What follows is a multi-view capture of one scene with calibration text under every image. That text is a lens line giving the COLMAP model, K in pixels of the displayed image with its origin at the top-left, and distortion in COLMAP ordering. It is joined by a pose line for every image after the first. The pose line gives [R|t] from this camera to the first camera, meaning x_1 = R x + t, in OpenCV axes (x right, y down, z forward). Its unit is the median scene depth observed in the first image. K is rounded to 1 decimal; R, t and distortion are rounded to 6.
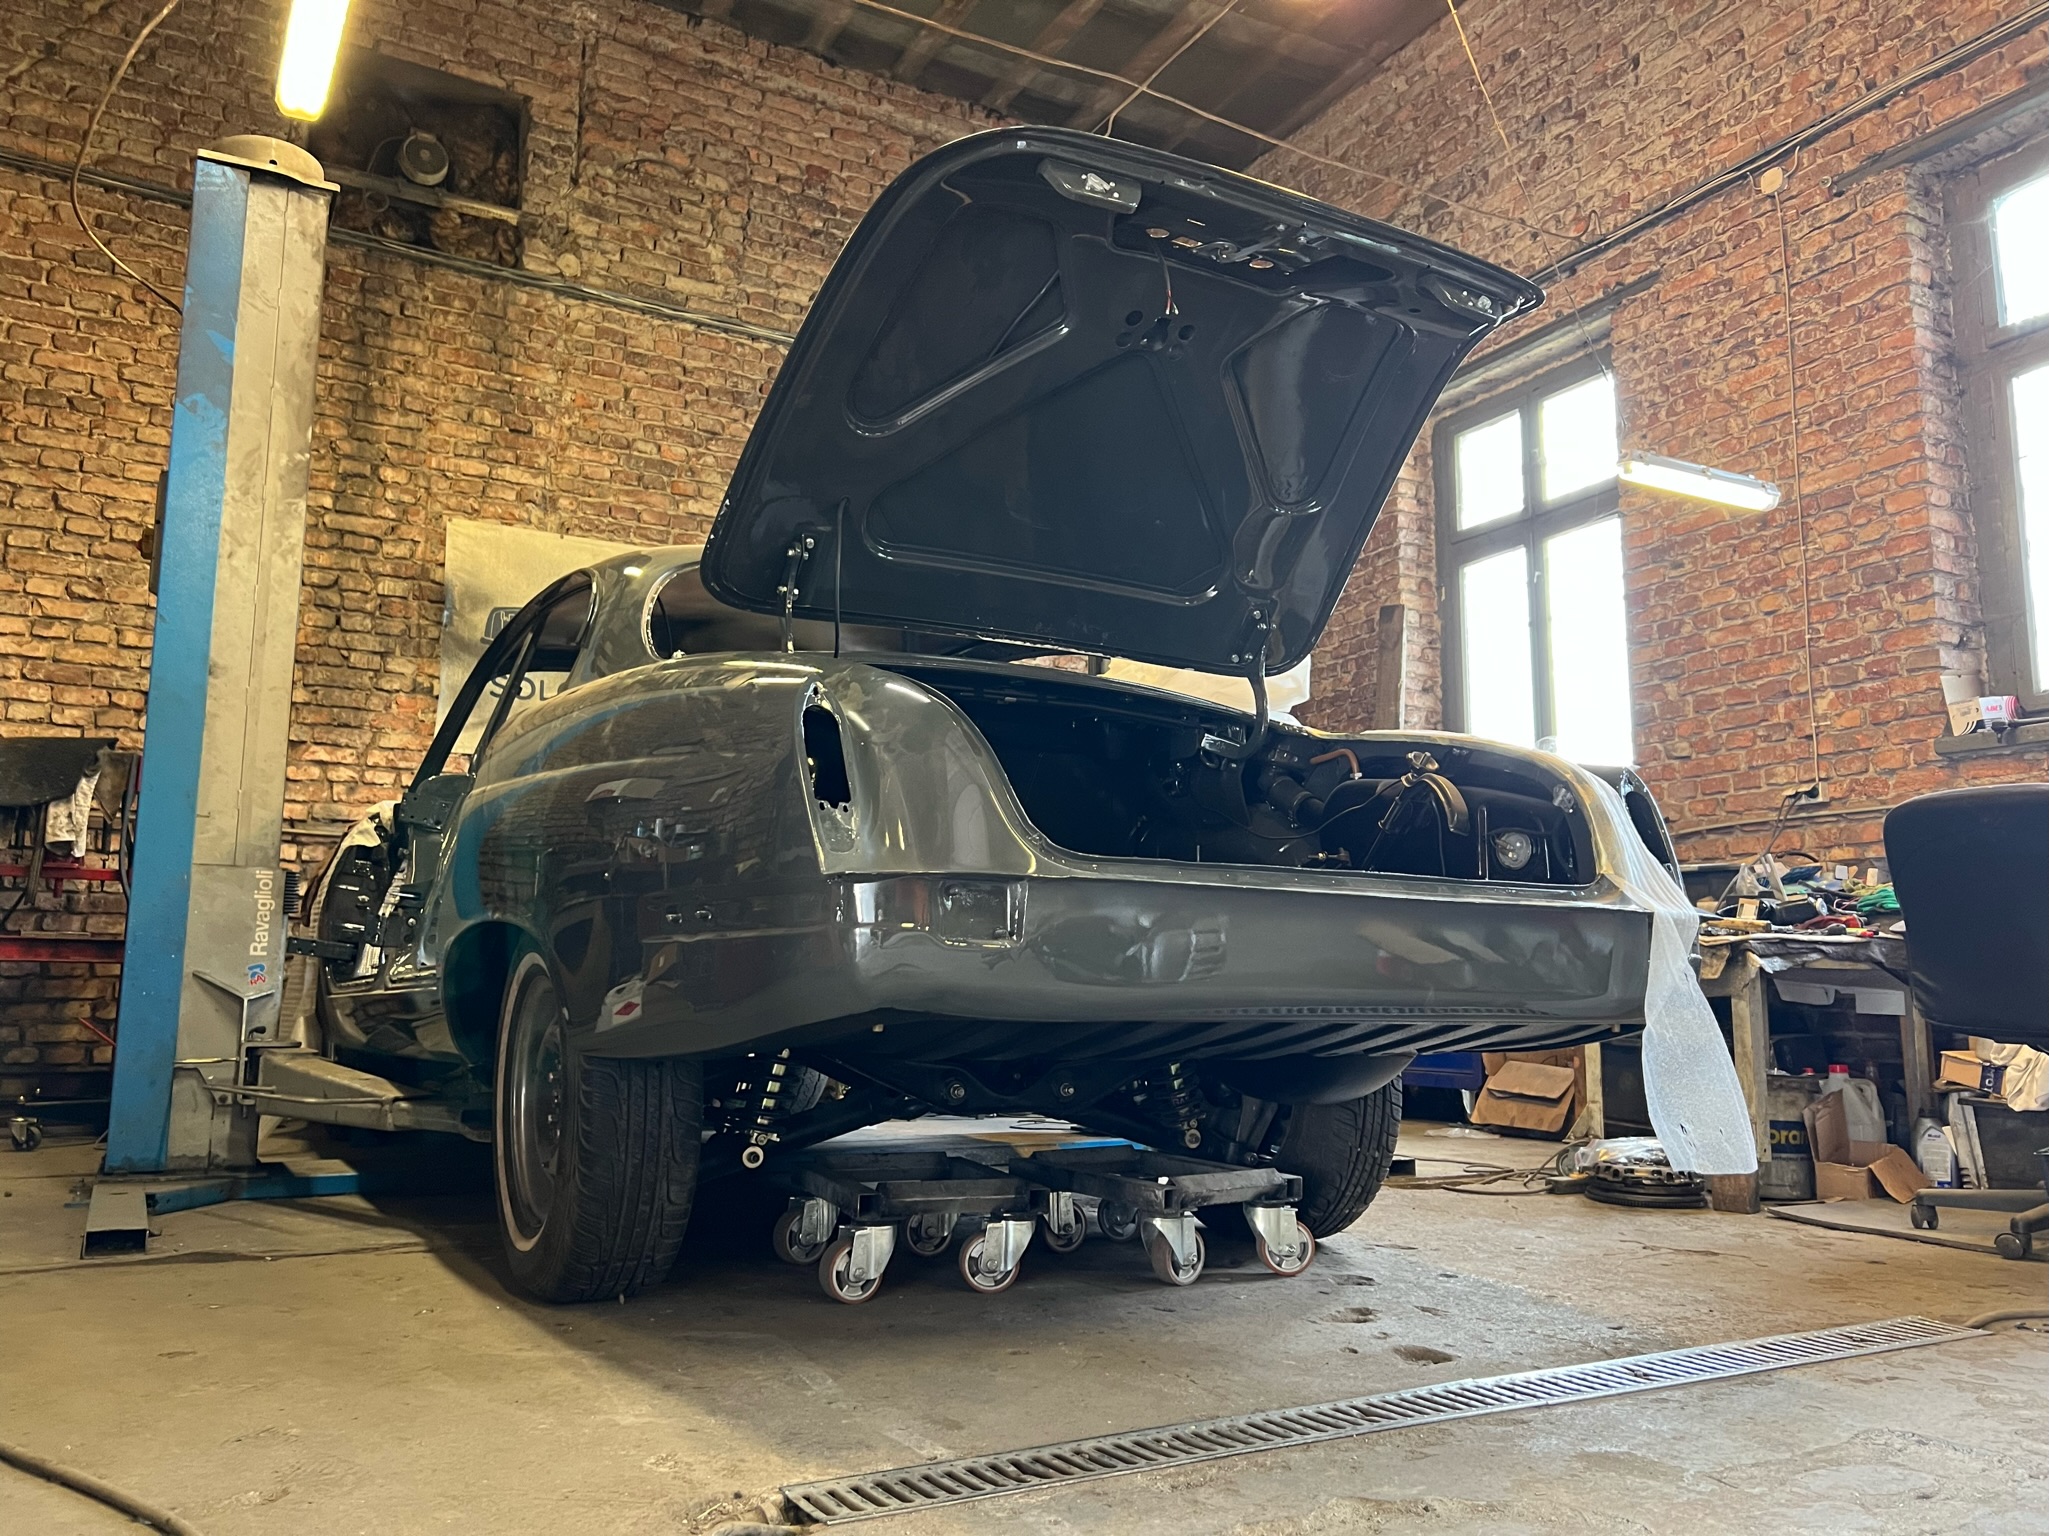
lens RADIAL K [[1559.7, 0, 1021.4], [0, 1559.7, 768.3], [0, 0, 1]] dist [0.006591, 0.000948]
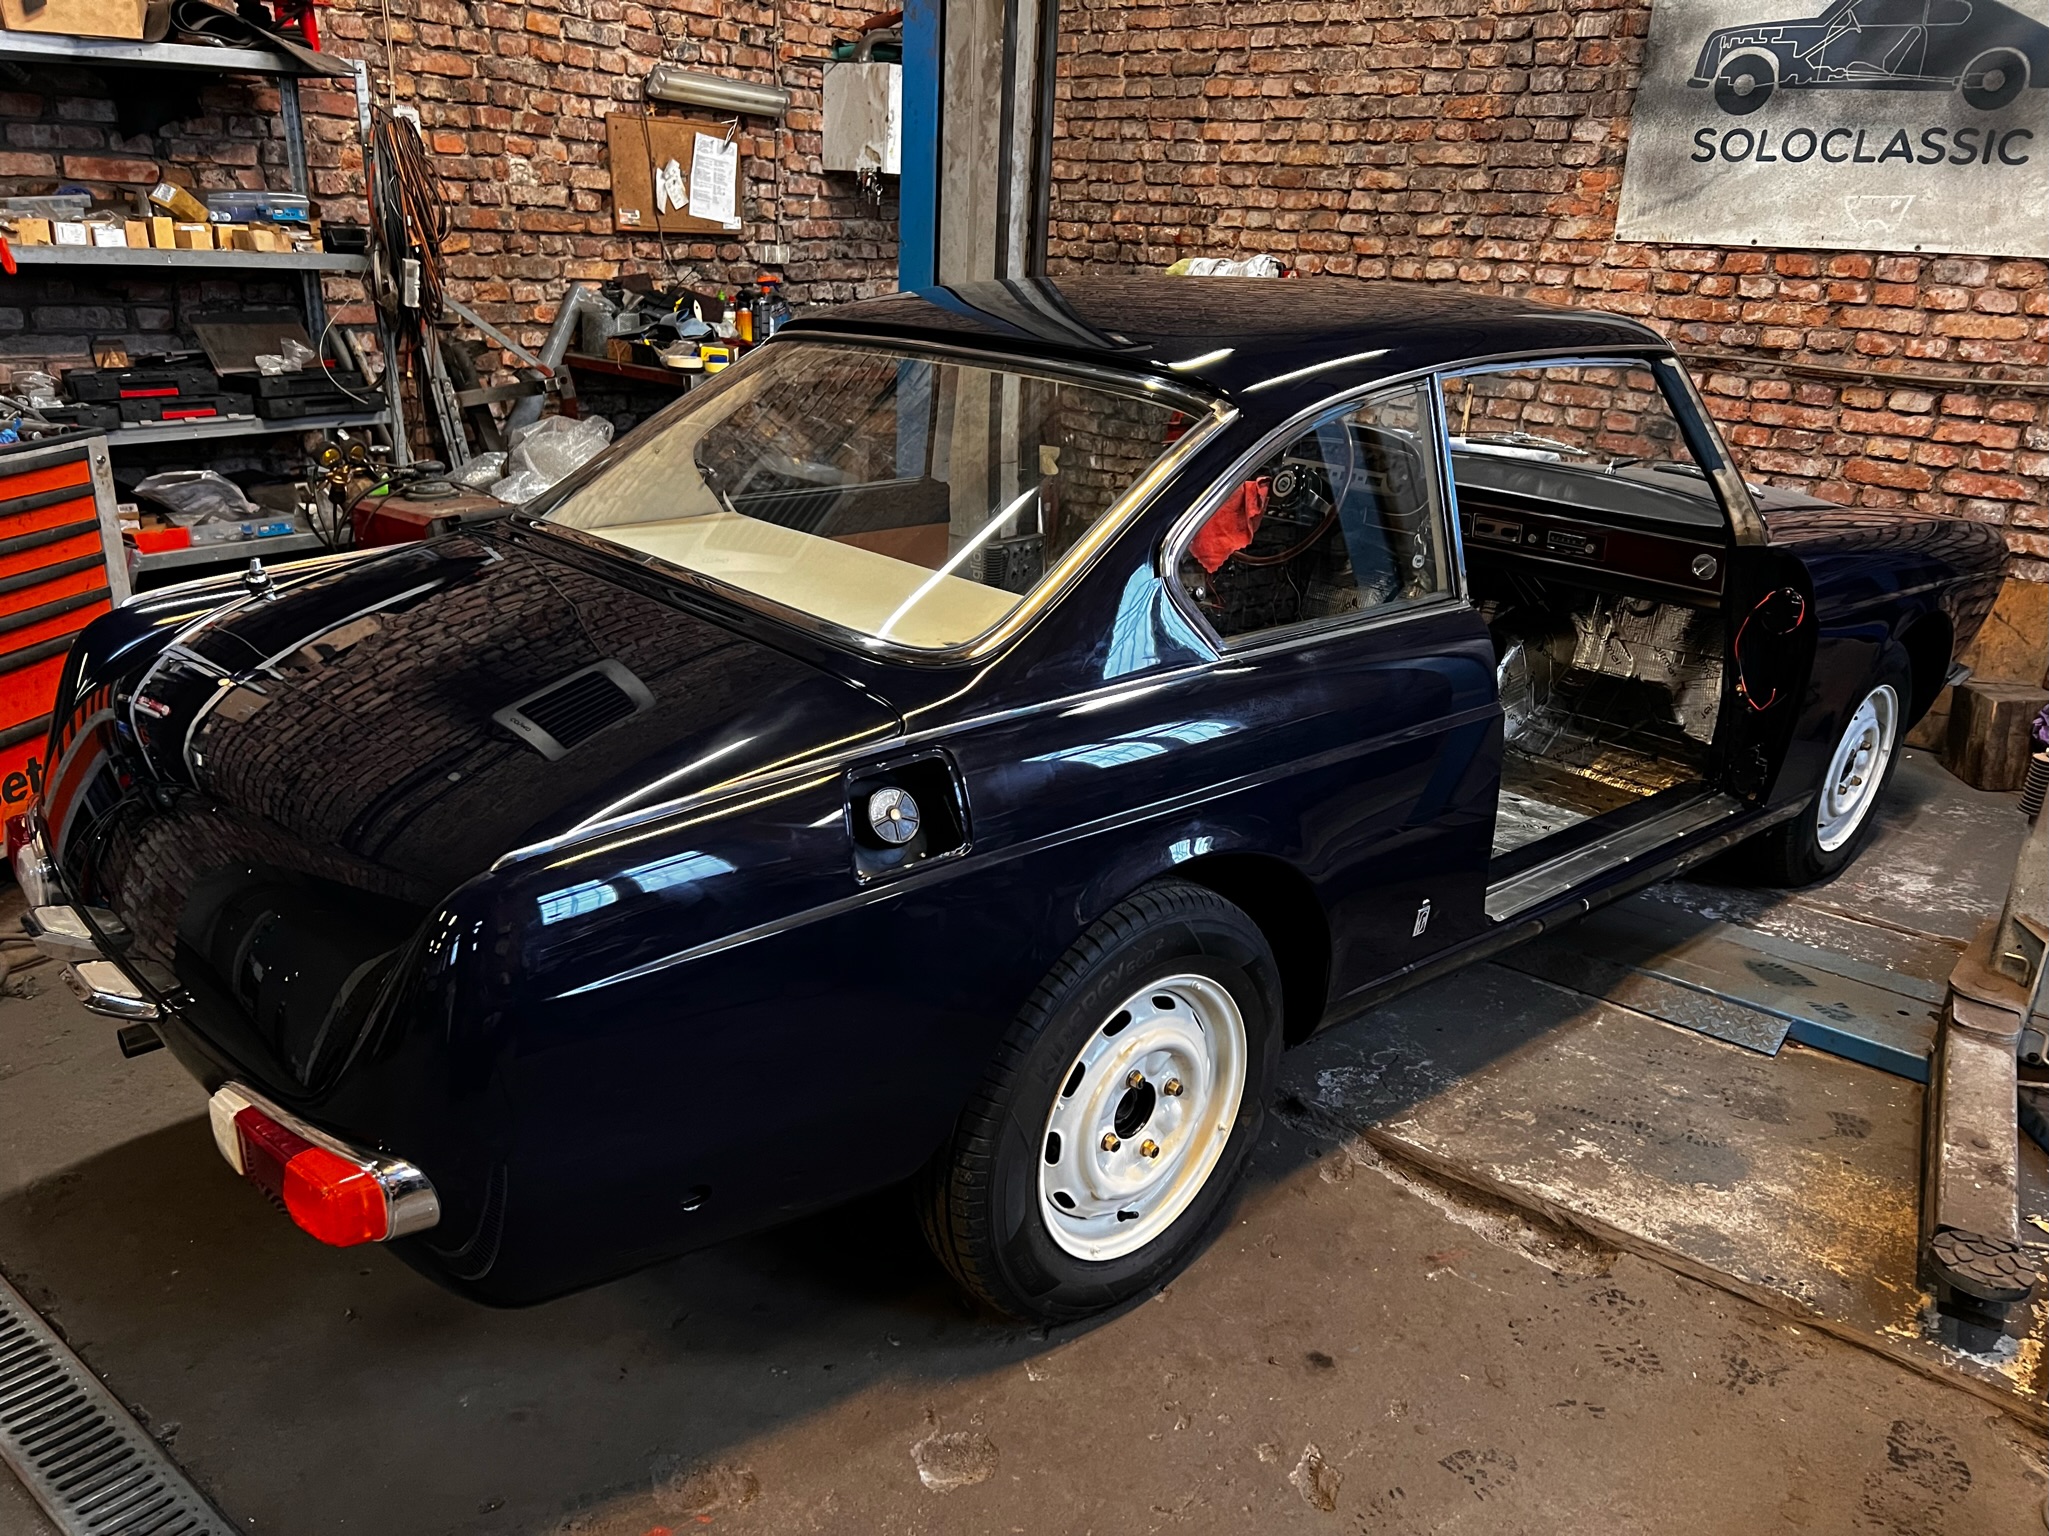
lens RADIAL K [[1559.7, 0, 1023.7], [0, 1559.7, 772.4], [0, 0, 1]] dist [0.006591, 0.000948]
pose [[0.331592, 0.324702, -0.885785, 0.348624], [0.101075, 0.921275, 0.375548, -0.095620], [0.937993, -0.214059, 0.272668, 0.432242]]
